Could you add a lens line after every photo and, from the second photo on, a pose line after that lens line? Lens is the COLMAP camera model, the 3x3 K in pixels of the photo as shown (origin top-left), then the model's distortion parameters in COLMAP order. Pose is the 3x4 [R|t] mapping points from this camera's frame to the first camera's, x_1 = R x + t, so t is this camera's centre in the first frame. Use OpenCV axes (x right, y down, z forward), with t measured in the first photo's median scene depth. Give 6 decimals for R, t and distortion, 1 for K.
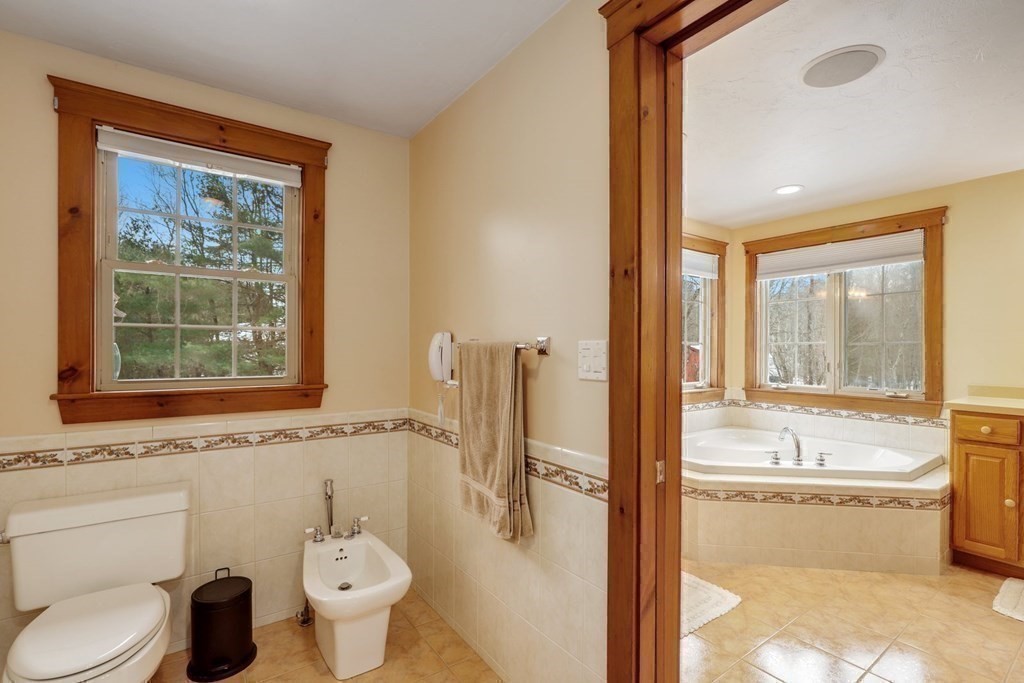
lens RADIAL K [[464.2, 0, 511.0], [0, 464.2, 363.3], [0, 0, 1]] dist [-0.034348, 0.009566]
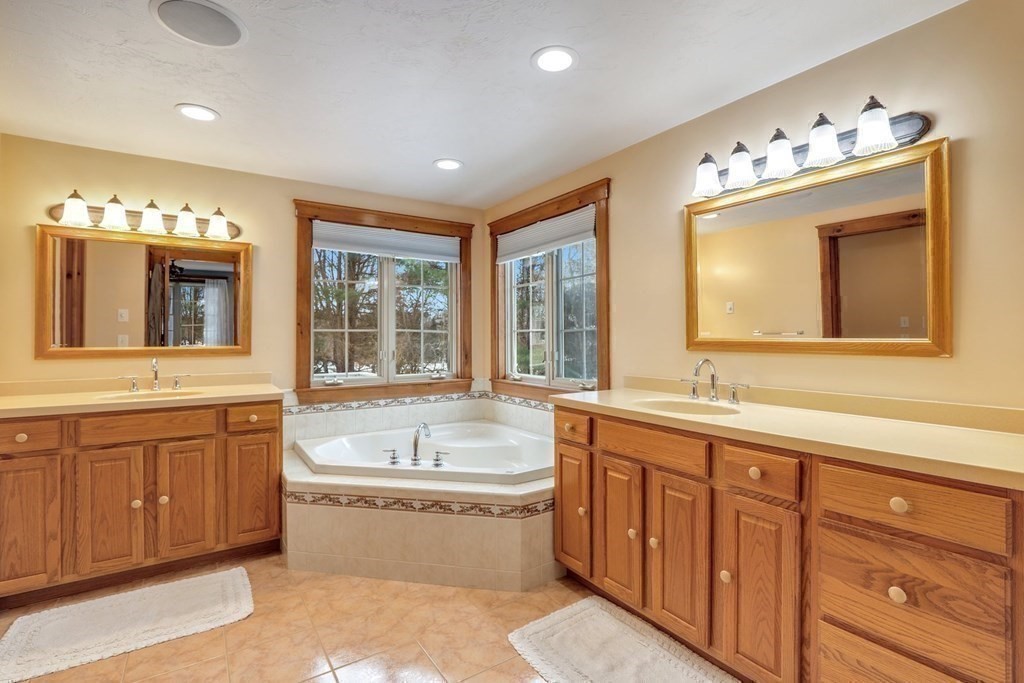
lens RADIAL K [[472.4, 0, 517.9], [0, 472.4, 342.7], [0, 0, 1]] dist [-0.035410, 0.006921]
pose [[0.999859, -0.008362, -0.014573, 0.765122], [0.008086, 0.999789, -0.018879, -0.001212], [0.014727, 0.018759, 0.999716, 0.060246]]
